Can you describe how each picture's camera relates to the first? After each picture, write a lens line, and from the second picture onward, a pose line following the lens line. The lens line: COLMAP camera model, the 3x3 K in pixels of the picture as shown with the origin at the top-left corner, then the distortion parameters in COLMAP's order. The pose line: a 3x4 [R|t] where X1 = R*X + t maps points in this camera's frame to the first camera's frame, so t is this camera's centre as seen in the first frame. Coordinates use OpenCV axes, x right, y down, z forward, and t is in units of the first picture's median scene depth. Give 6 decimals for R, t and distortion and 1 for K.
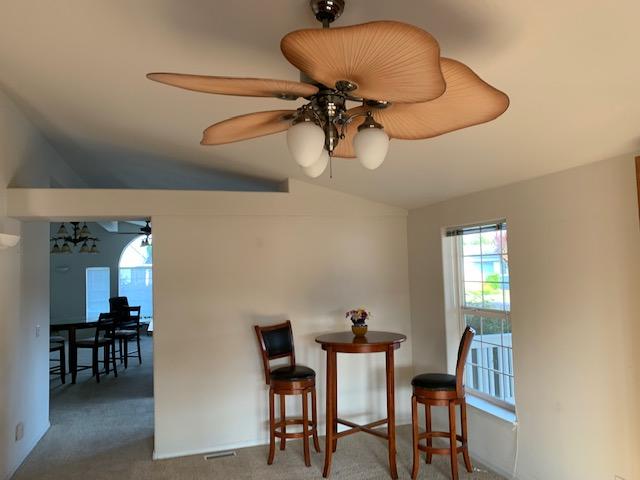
lens RADIAL K [[487.3, 0, 311.9], [0, 487.3, 236.3], [0, 0, 1]] dist [0.041723, -0.051341]
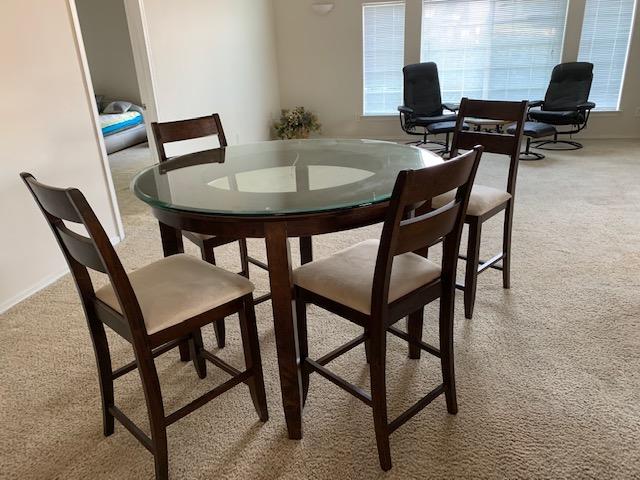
lens RADIAL K [[487.3, 0, 311.9], [0, 487.3, 236.3], [0, 0, 1]] dist [0.041723, -0.051341]
pose [[0.856277, 0.181855, -0.483445, -0.638713], [0.057474, 0.896612, 0.439071, 0.164370], [0.513310, -0.403752, 0.757296, 1.455352]]
